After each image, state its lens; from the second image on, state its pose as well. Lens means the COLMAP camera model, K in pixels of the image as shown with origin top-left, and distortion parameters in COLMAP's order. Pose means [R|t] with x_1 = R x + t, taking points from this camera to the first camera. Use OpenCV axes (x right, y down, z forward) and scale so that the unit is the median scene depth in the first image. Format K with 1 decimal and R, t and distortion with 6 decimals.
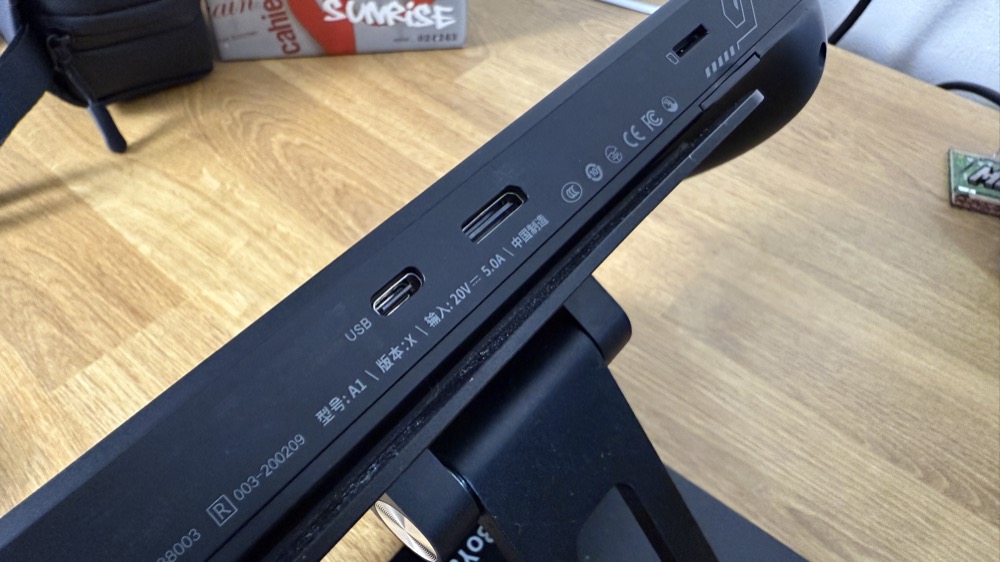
lens RADIAL K [[742.3, 0, 502.5], [0, 742.3, 291.6], [0, 0, 1]] dist [-0.032542, -0.013832]
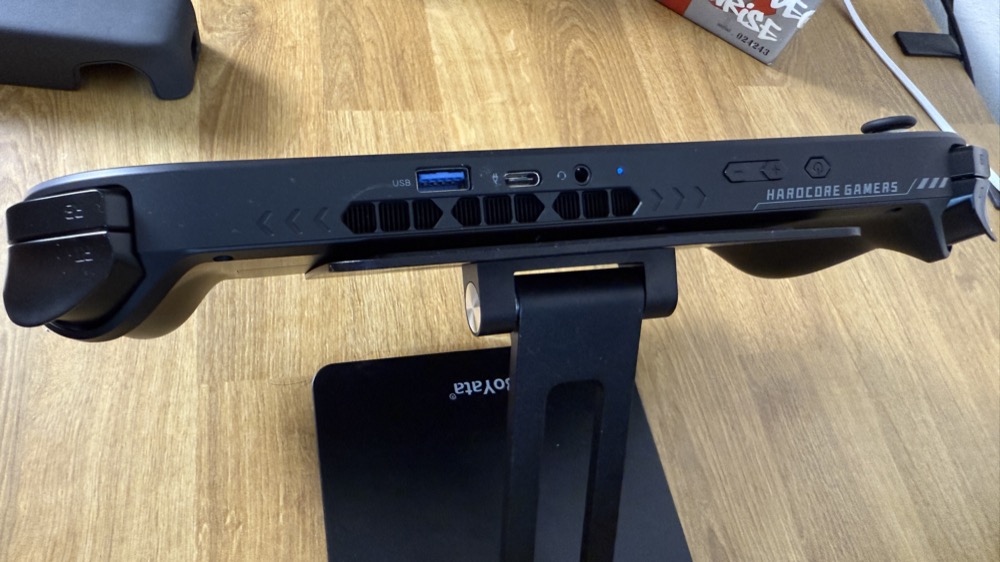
lens RADIAL K [[742.3, 0, 509.0], [0, 742.3, 279.7], [0, 0, 1]] dist [-0.032542, -0.013832]
pose [[0.770317, 0.611302, -0.181440, 0.071004], [-0.597157, 0.791362, 0.130960, 0.002388], [0.223641, 0.007467, 0.974643, -0.211463]]
